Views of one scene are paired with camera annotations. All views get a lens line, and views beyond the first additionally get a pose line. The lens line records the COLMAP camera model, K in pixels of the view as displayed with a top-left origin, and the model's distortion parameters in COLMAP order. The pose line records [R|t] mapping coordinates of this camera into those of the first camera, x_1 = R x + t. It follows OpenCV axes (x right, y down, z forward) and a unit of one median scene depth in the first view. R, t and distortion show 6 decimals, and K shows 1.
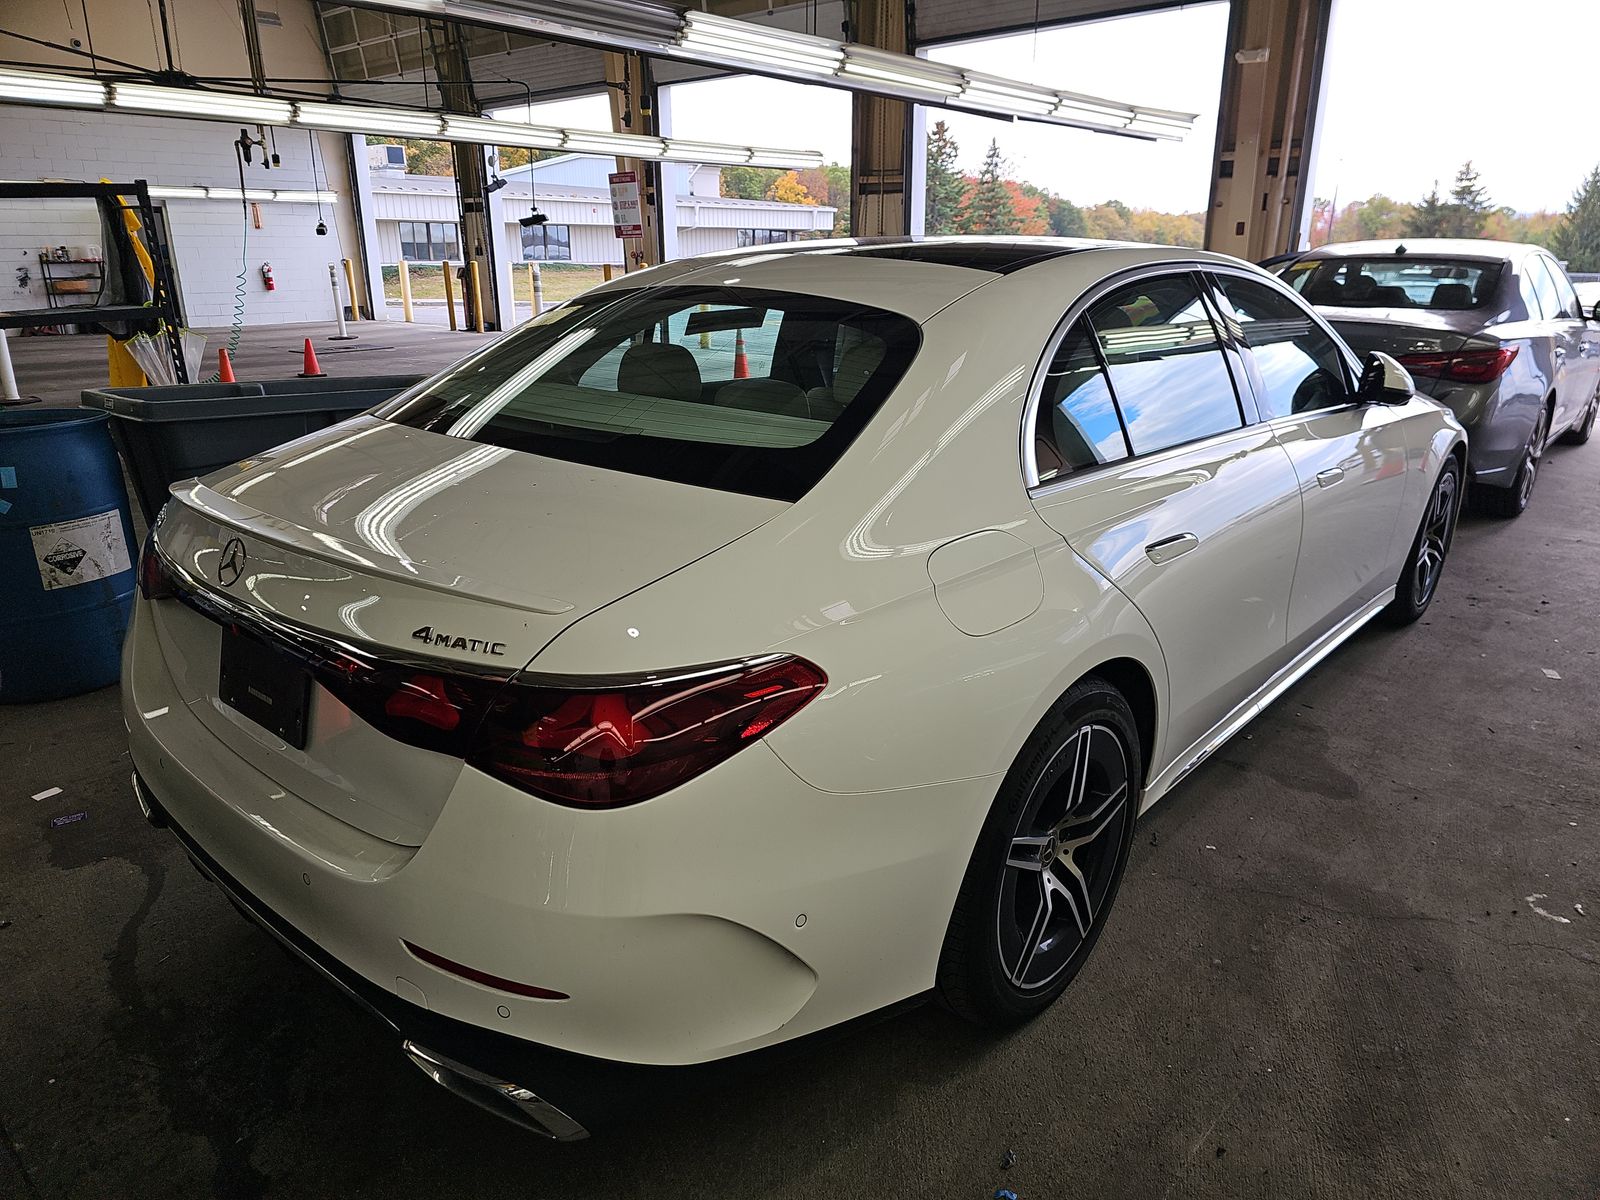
lens RADIAL K [[1070.8, 0, 800.0], [0, 1070.8, 600.0], [0, 0, 1]] dist [0.003945, -0.002300]
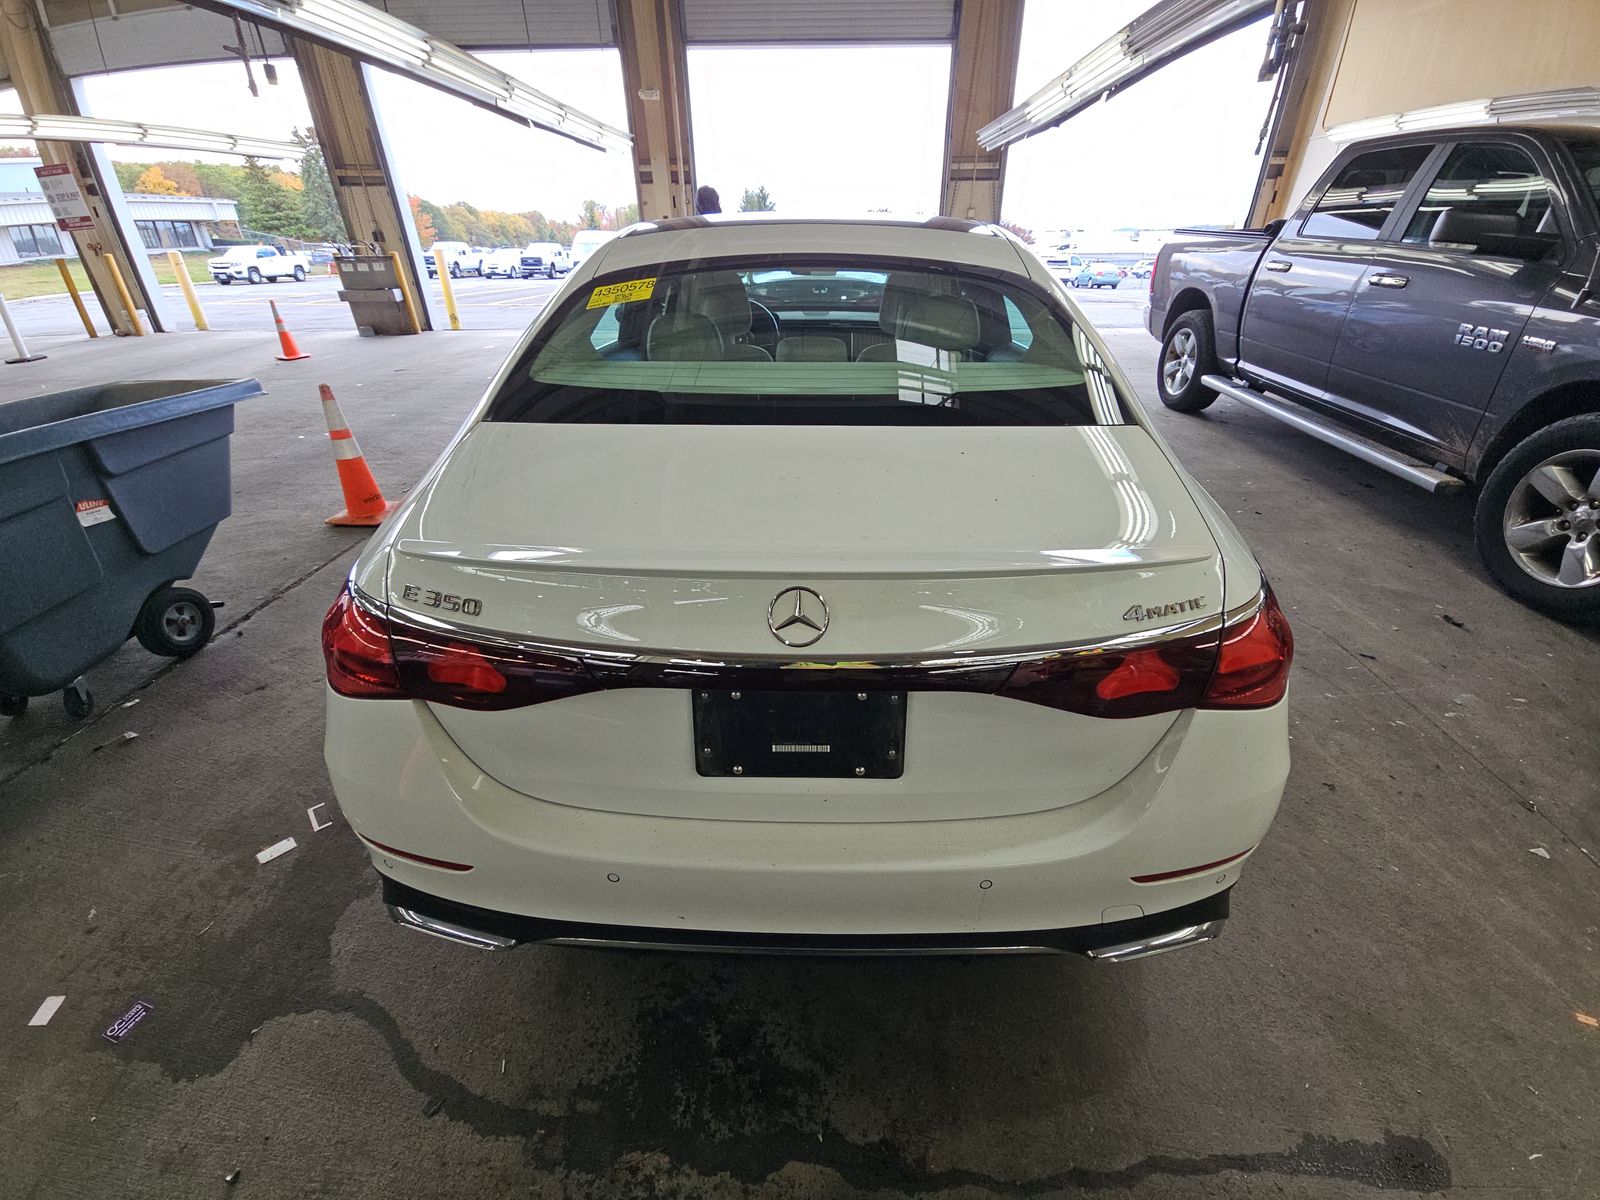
lens RADIAL K [[639.3, 0, 812.0], [0, 639.3, 593.0], [0, 0, 1]] dist [0.043852, -0.025137]
pose [[0.765783, -0.313752, 0.561370, -0.215027], [0.205557, 0.946539, 0.248617, -0.047990], [-0.609363, -0.074993, 0.789337, 0.162182]]
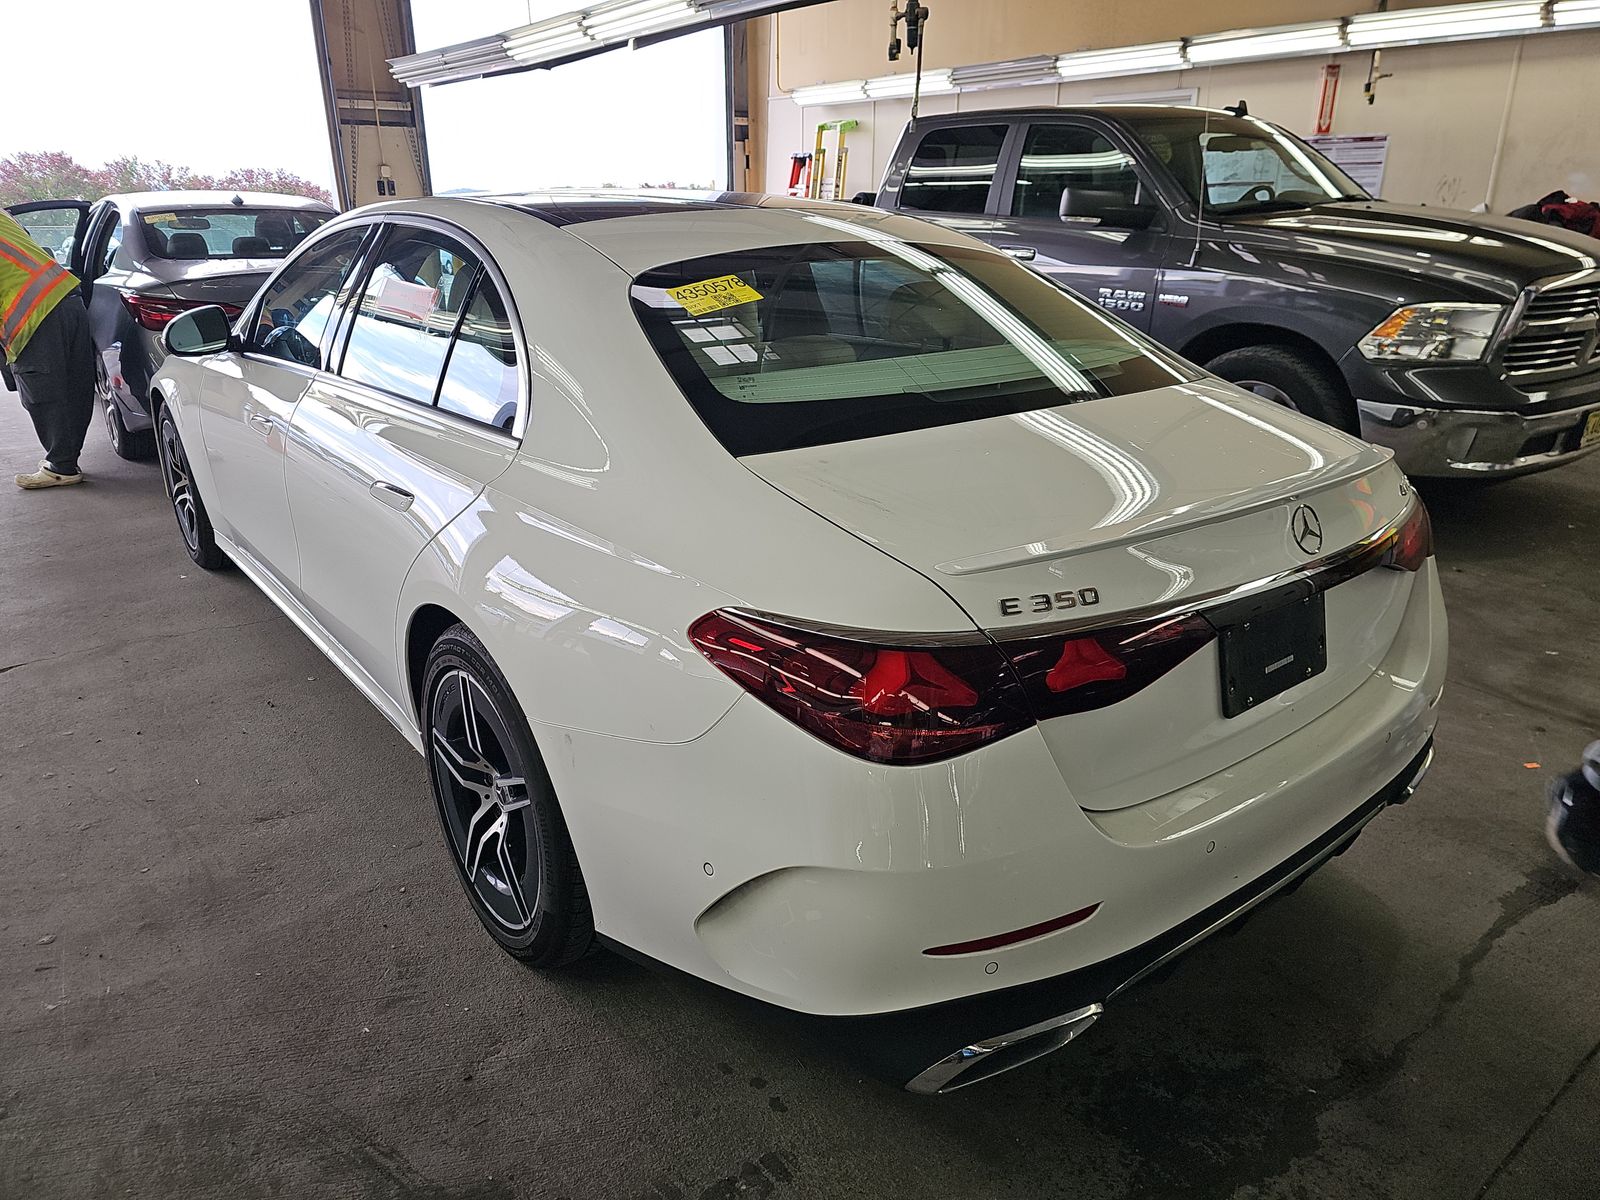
lens RADIAL K [[1085.7, 0, 800.0], [0, 1085.7, 600.0], [0, 0, 1]] dist [0.020247, 0.001527]
pose [[0.170247, -0.343389, 0.923634, -0.421475], [0.311418, 0.908028, 0.280186, -0.109245], [-0.934898, 0.239936, 0.261527, 0.320368]]
